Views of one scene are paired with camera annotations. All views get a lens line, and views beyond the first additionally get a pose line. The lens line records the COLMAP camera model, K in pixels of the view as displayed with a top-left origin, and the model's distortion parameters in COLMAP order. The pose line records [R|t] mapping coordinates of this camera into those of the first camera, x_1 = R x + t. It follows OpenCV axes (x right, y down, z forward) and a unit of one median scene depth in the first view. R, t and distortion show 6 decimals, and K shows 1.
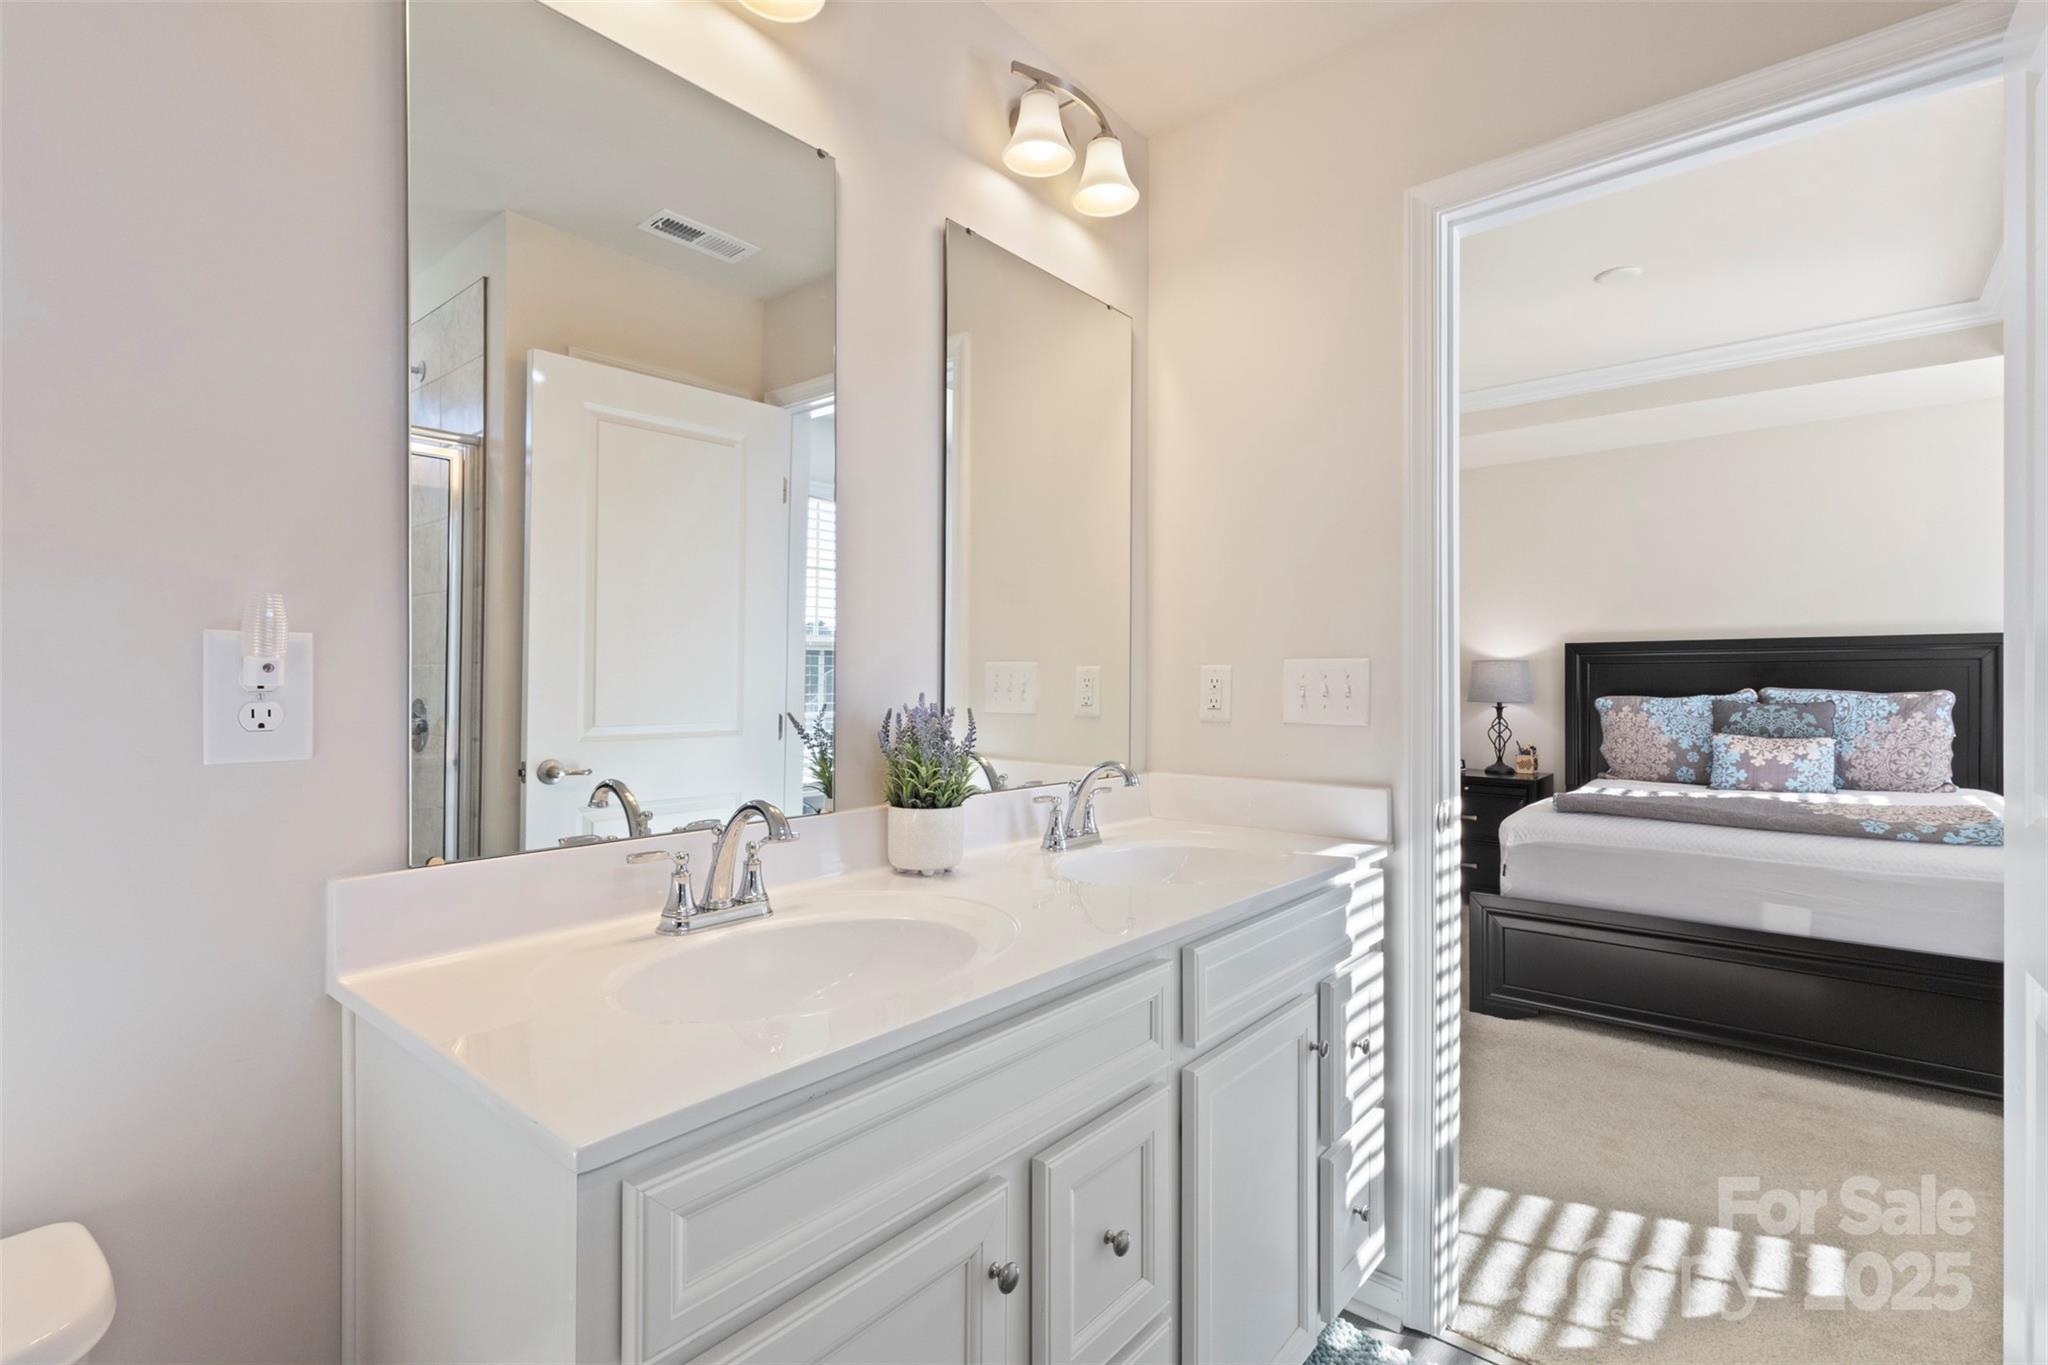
lens RADIAL K [[952.6, 0, 1017.7], [0, 952.6, 677.6], [0, 0, 1]] dist [0.003188, 0.000836]
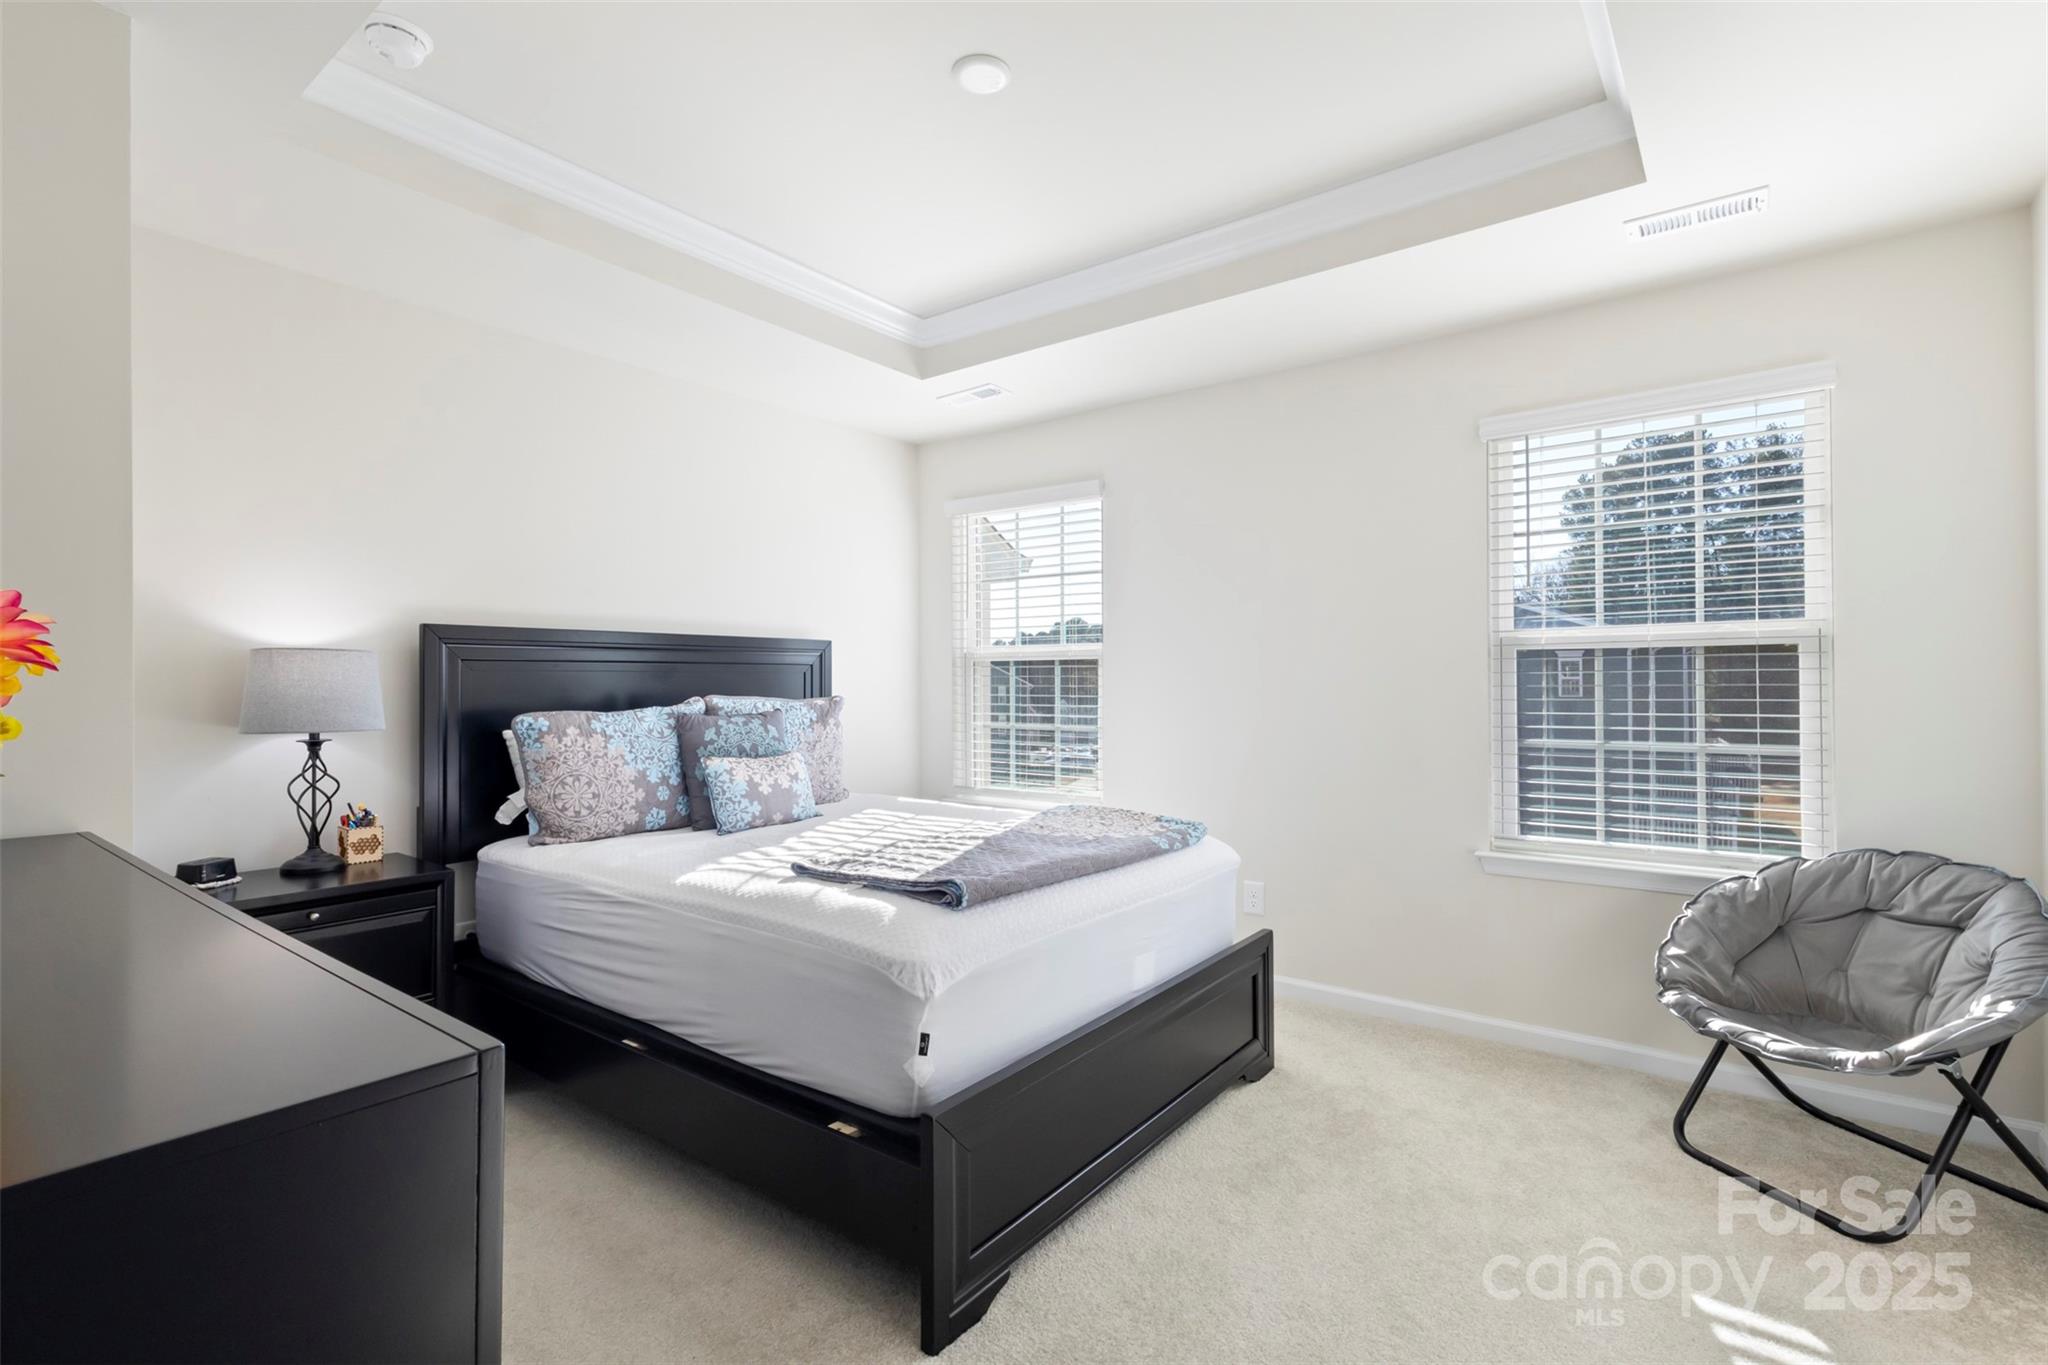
lens RADIAL K [[952.6, 0, 1016.4], [0, 952.6, 680.4], [0, 0, 1]] dist [0.003188, 0.000836]
pose [[-0.014302, 0.003477, 0.999892, -0.014568], [0.002157, 0.999992, -0.003446, 0.001414], [-0.999895, 0.002108, -0.014309, 0.740859]]
